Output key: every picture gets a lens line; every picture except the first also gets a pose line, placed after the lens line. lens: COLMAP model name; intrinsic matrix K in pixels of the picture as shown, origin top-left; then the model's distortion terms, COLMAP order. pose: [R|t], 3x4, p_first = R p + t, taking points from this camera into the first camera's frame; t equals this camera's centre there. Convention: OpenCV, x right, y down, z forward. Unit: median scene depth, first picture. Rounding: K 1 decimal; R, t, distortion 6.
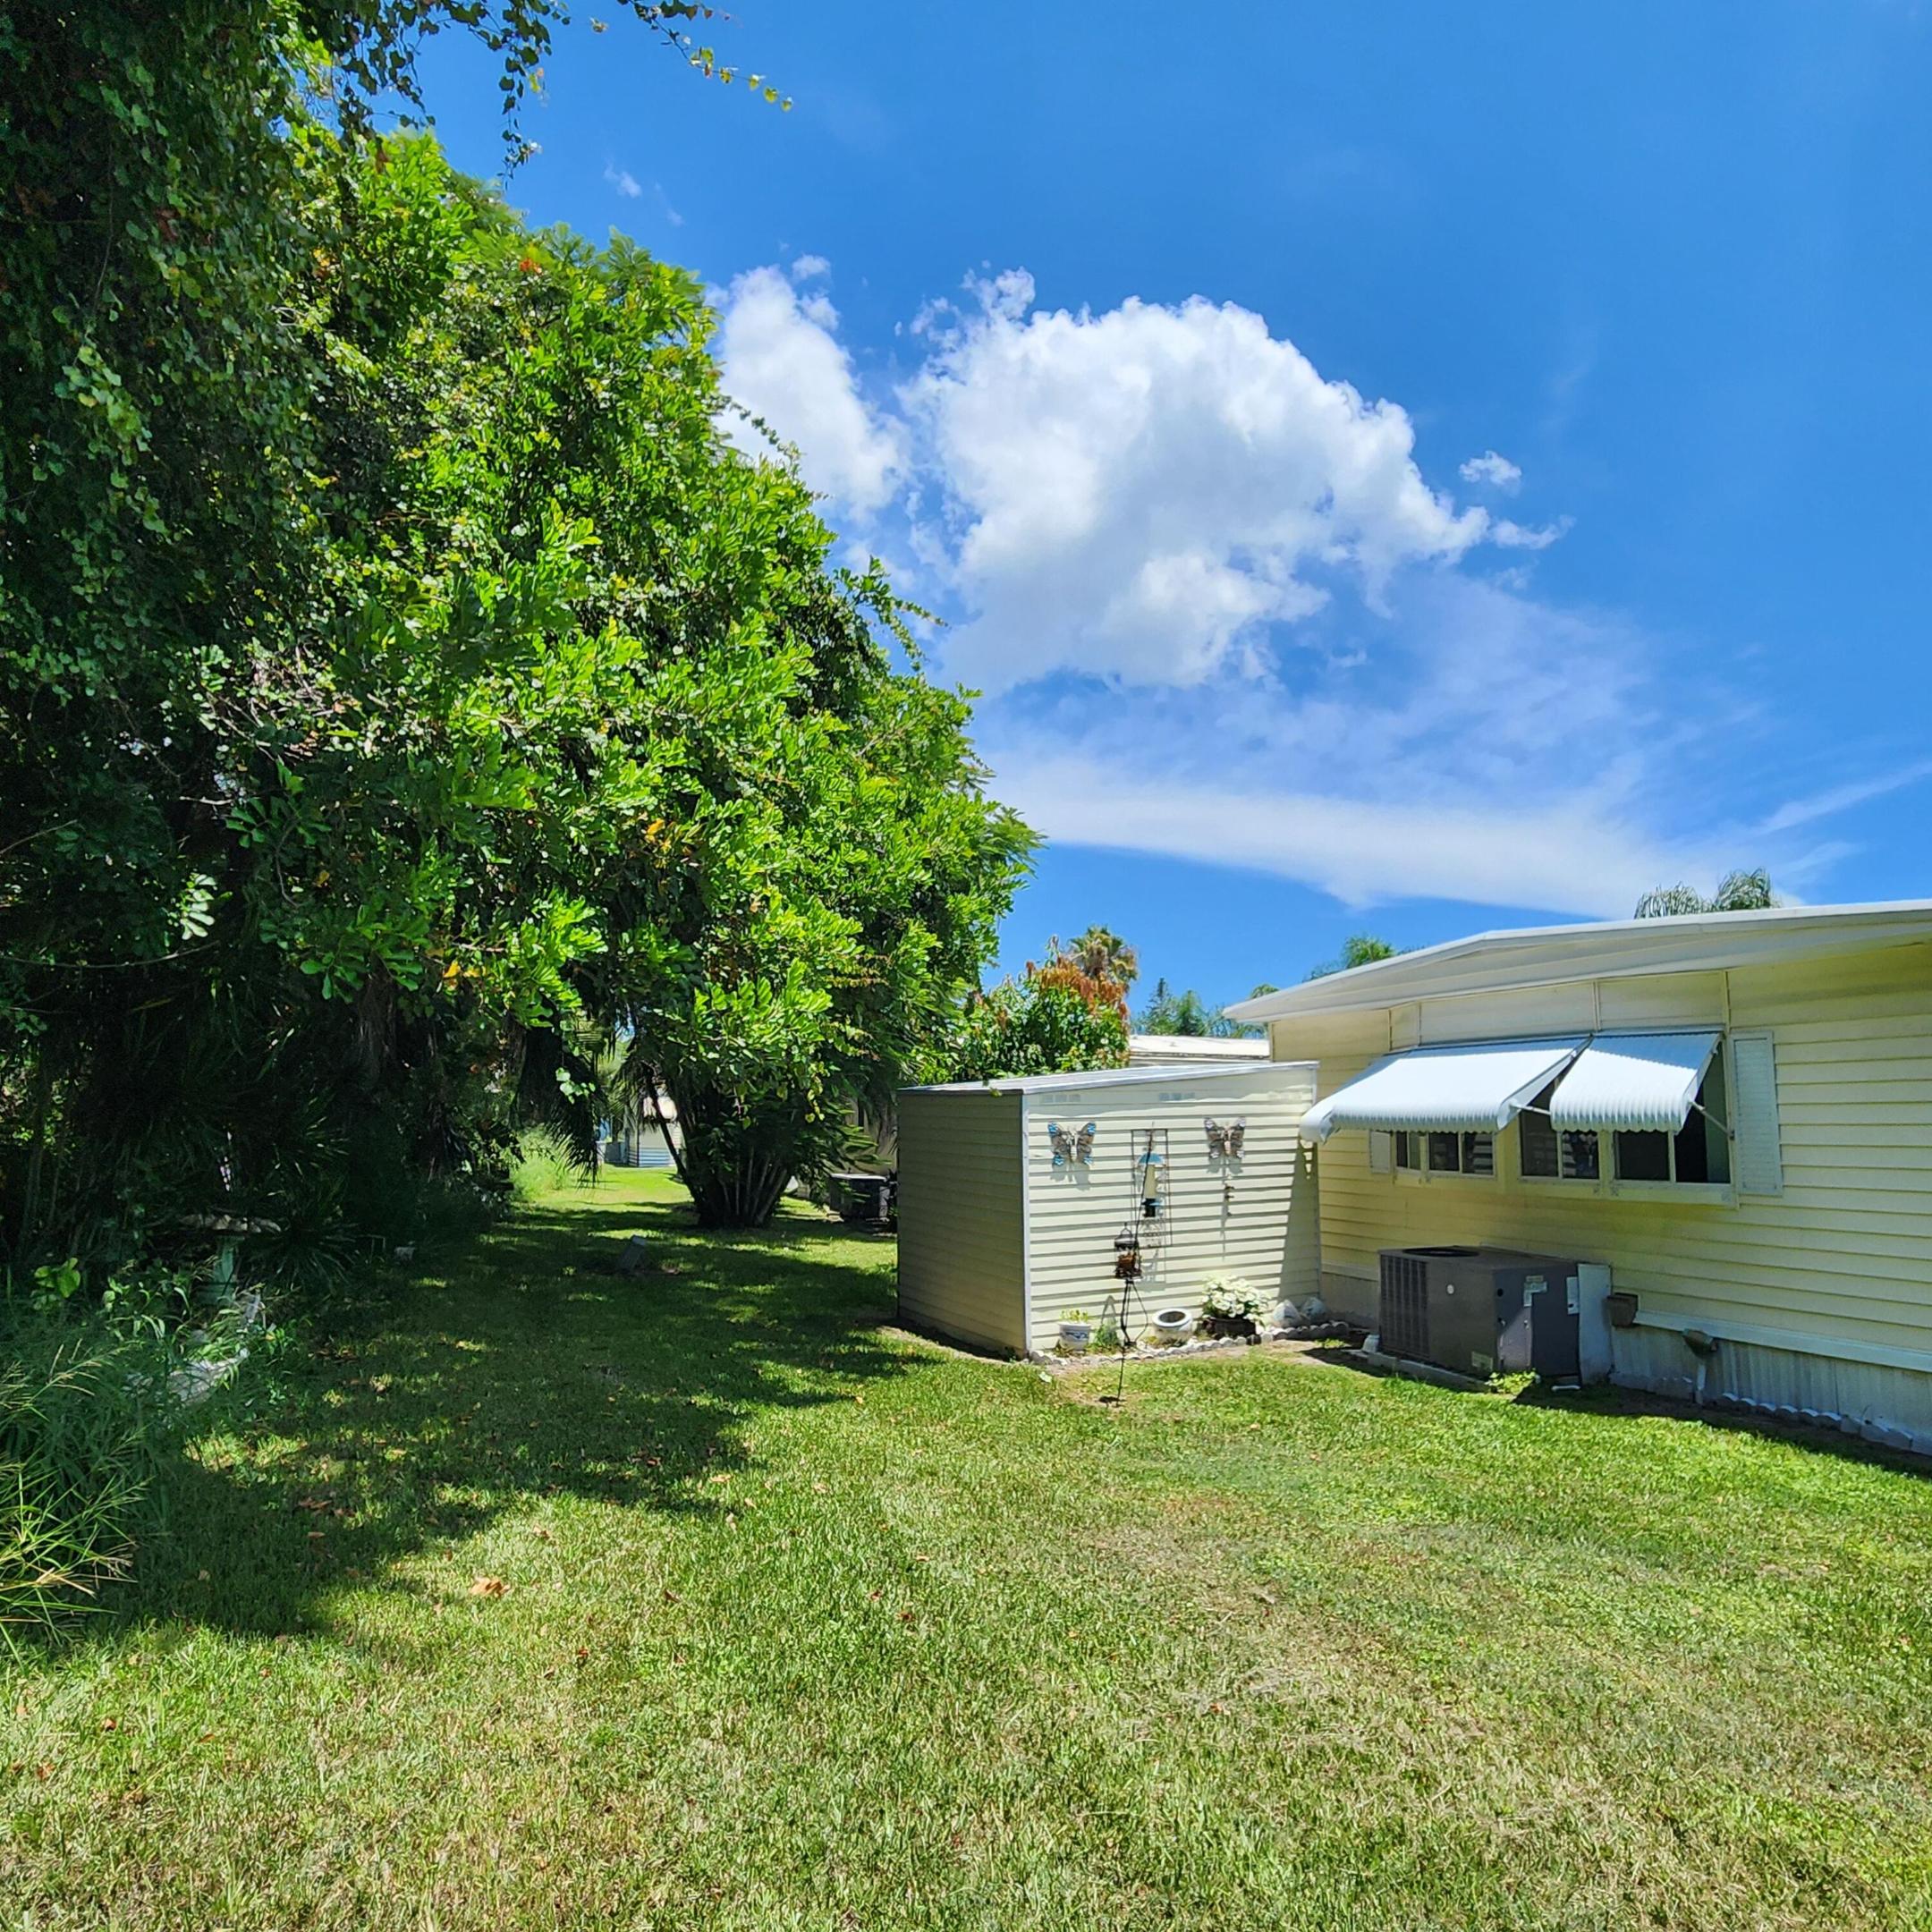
lens RADIAL K [[1371.3, 0, 967.4], [0, 1371.3, 1032.5], [0, 0, 1]] dist [0.044565, -0.004792]
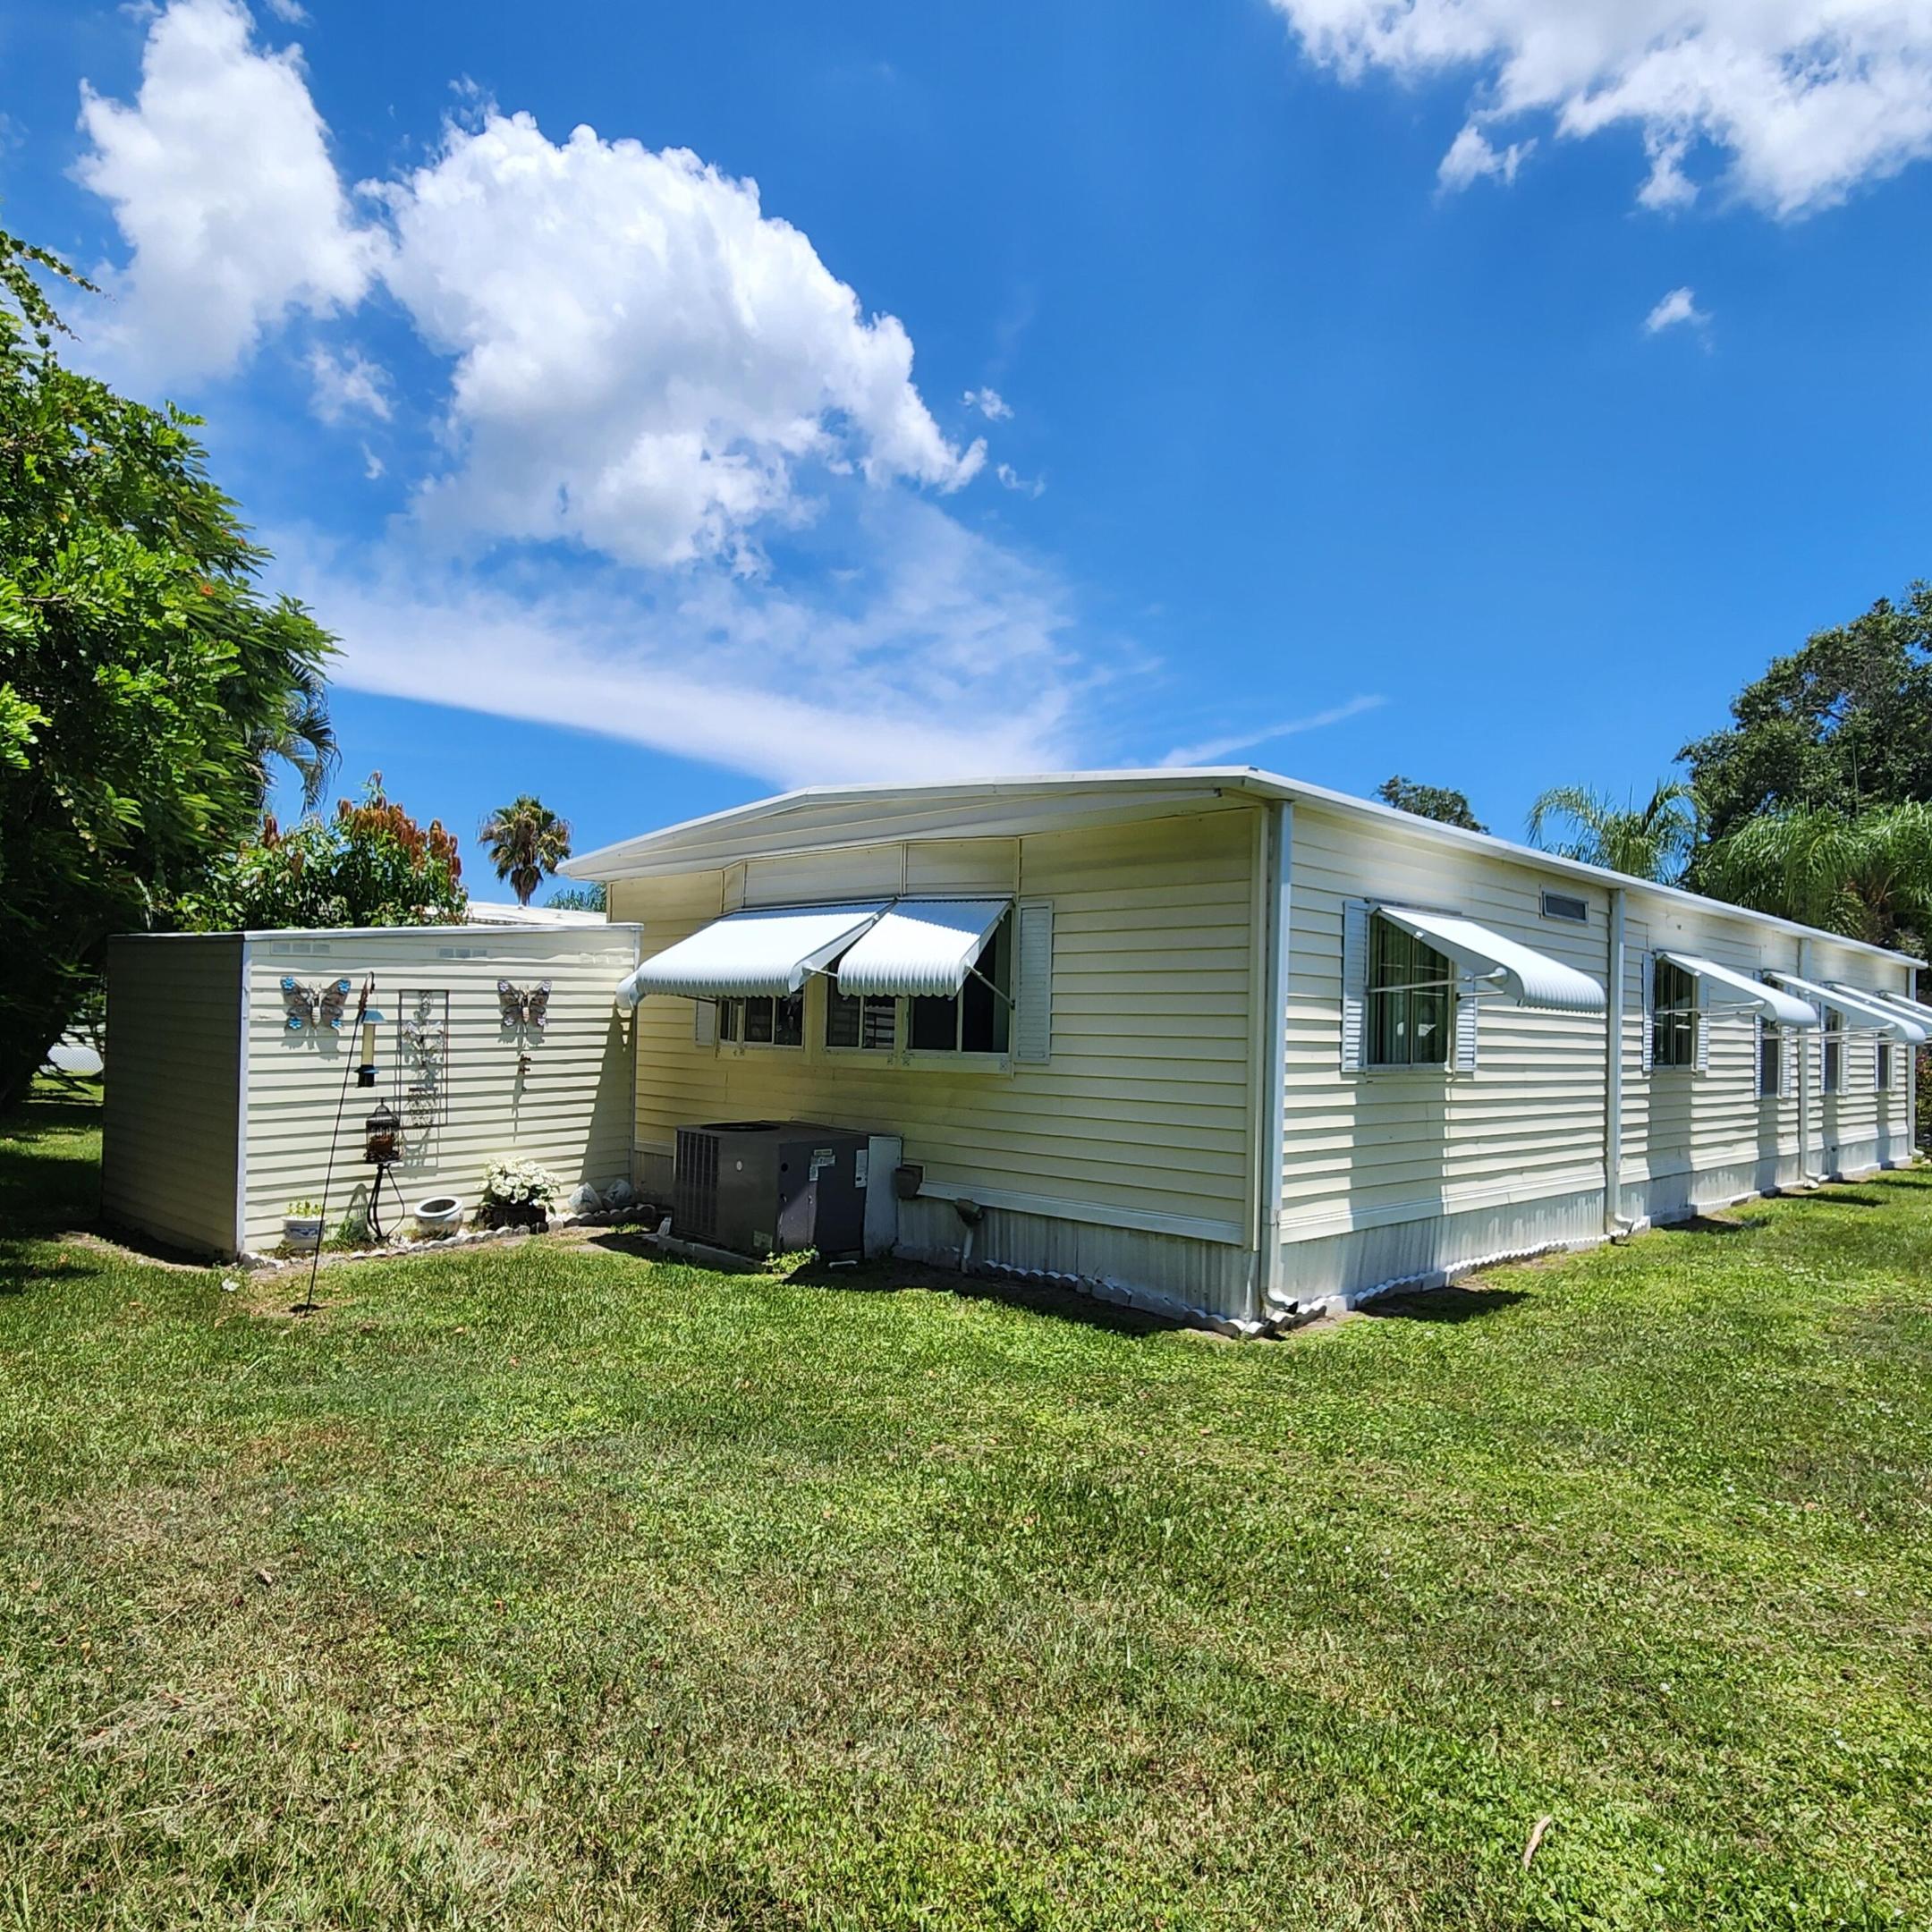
lens RADIAL K [[1310.7, 0, 966.1], [0, 1310.7, 1039.4], [0, 0, 1]] dist [0.000632, 0.069731]
pose [[0.932943, 0.015256, 0.359702, 0.158972], [-0.043089, 0.996652, 0.069488, 0.030864], [-0.357437, -0.080328, 0.930476, 0.121854]]
